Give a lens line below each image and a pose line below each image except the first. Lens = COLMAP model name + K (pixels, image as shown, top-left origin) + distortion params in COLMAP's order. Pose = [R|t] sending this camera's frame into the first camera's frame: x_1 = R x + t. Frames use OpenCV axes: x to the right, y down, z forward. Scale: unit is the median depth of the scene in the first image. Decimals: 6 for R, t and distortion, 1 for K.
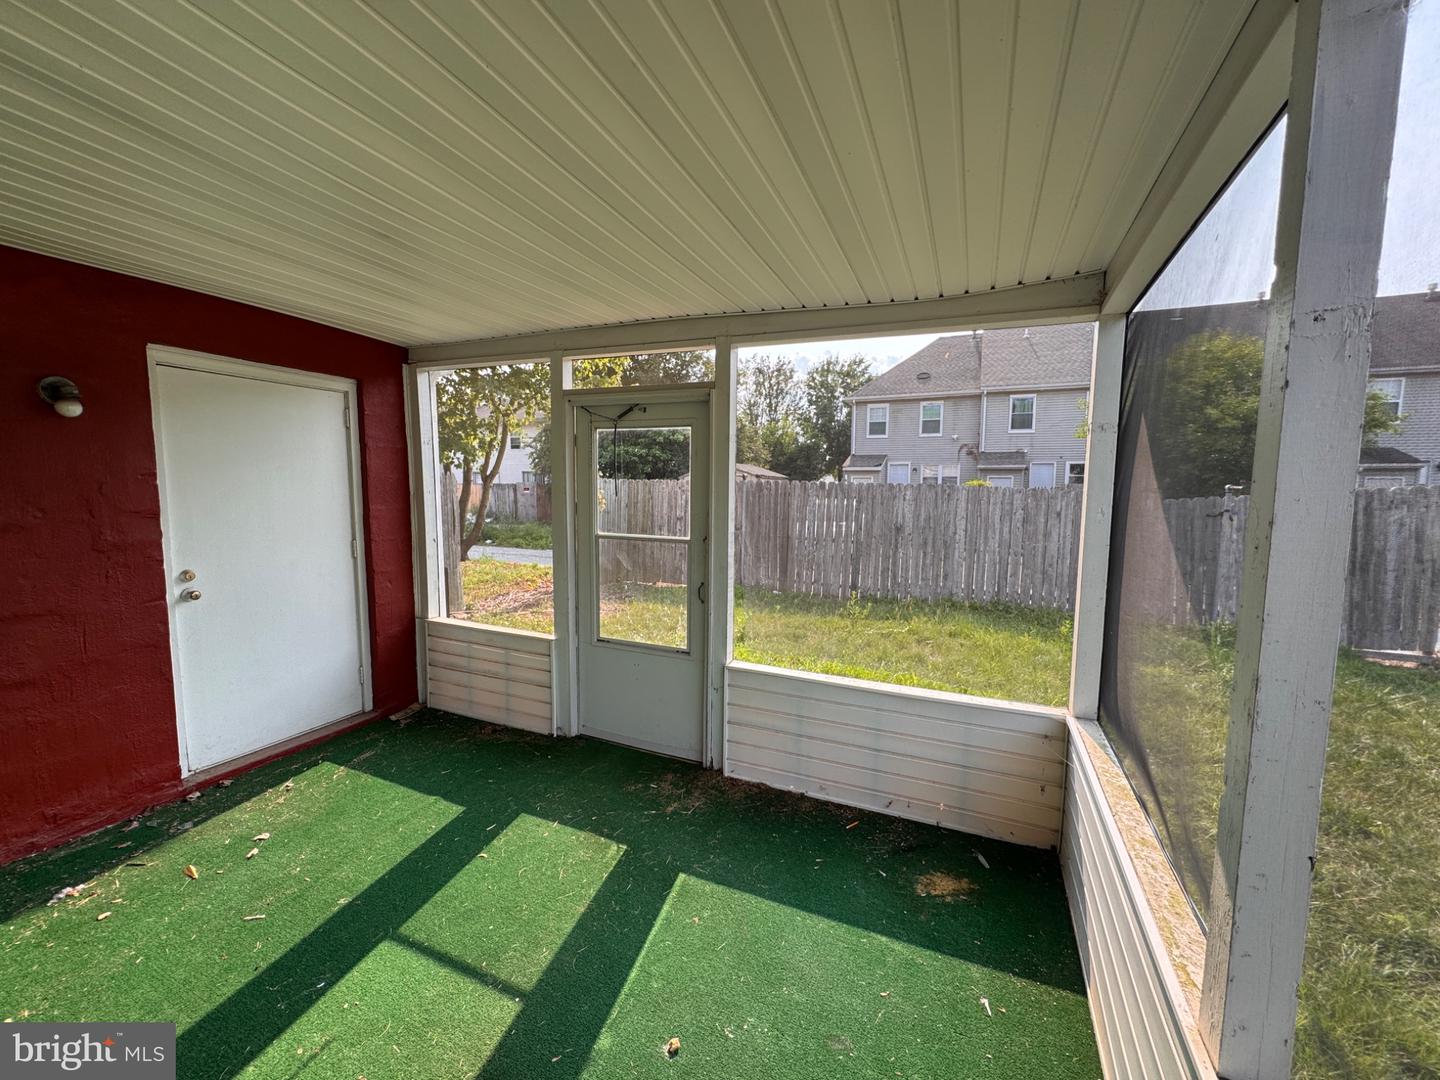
lens RADIAL K [[577.0, 0, 724.5], [0, 577.0, 541.8], [0, 0, 1]] dist [-0.001633, -0.000277]
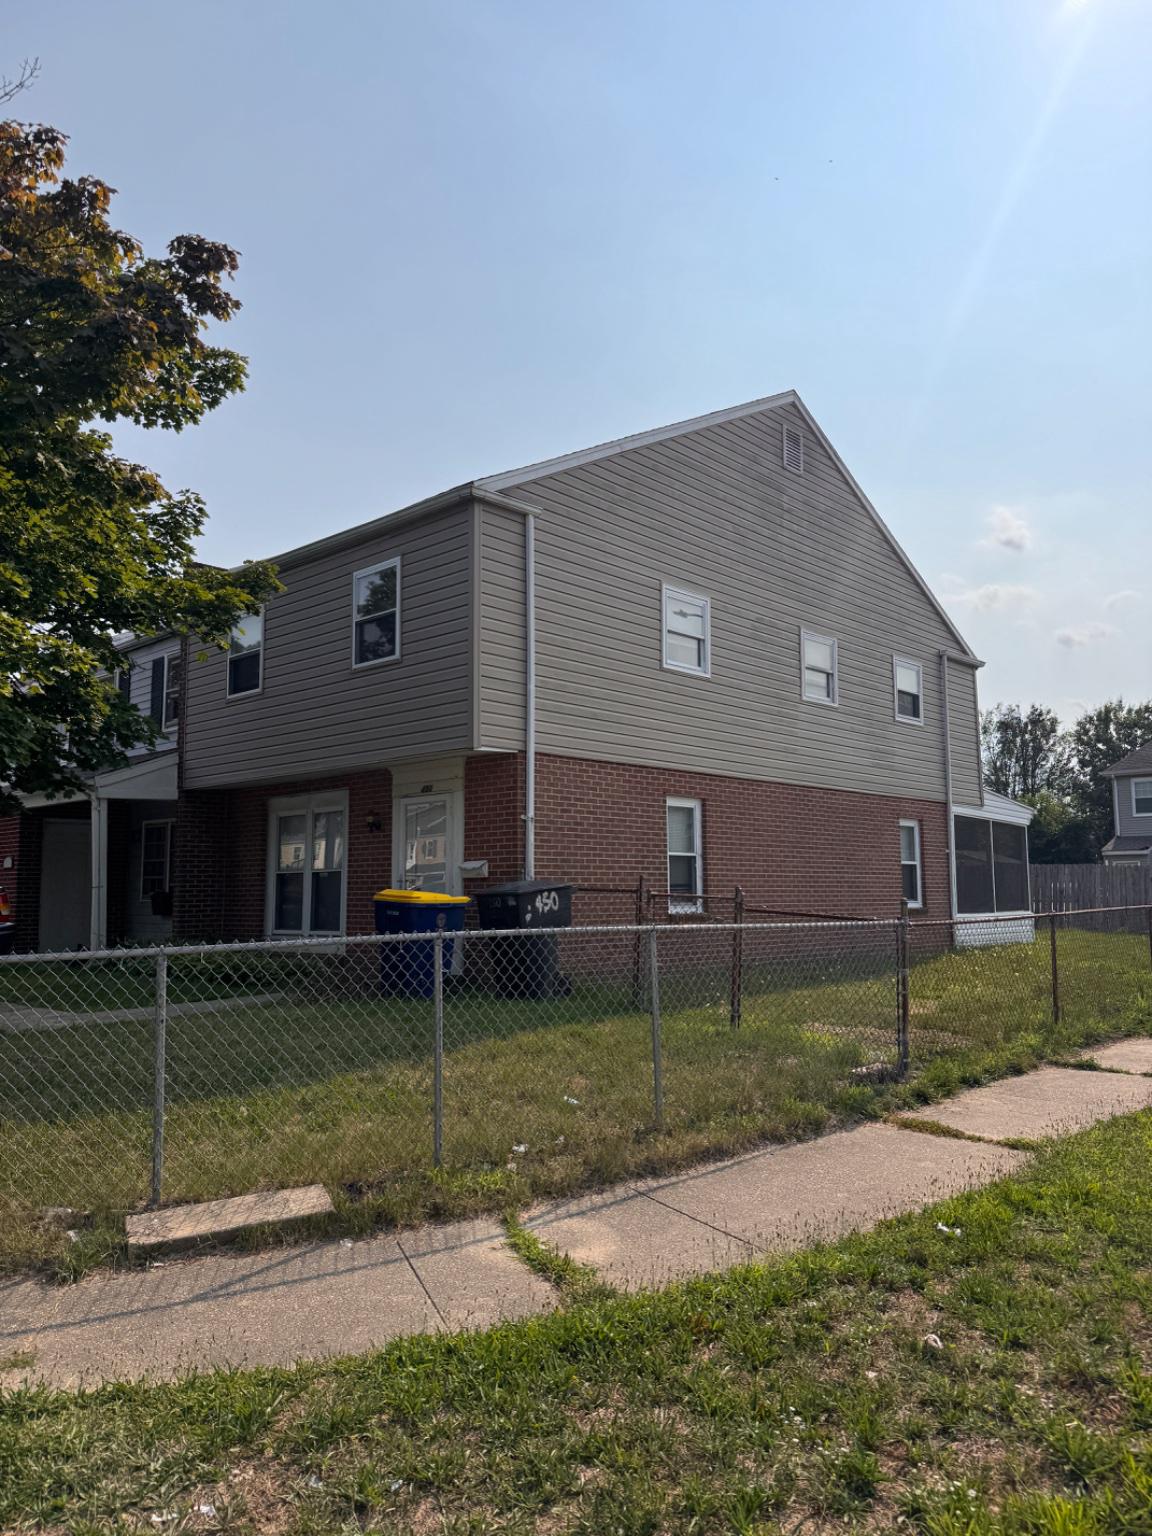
lens RADIAL K [[1073.7, 0, 572.4], [0, 1073.7, 772.3], [0, 0, 1]] dist [0.000749, -0.001757]
pose [[0.936166, -0.046160, -0.348513, 0.016192], [-0.025840, 0.979626, -0.199160, 0.057798], [0.350606, 0.195452, 0.915900, -0.469368]]
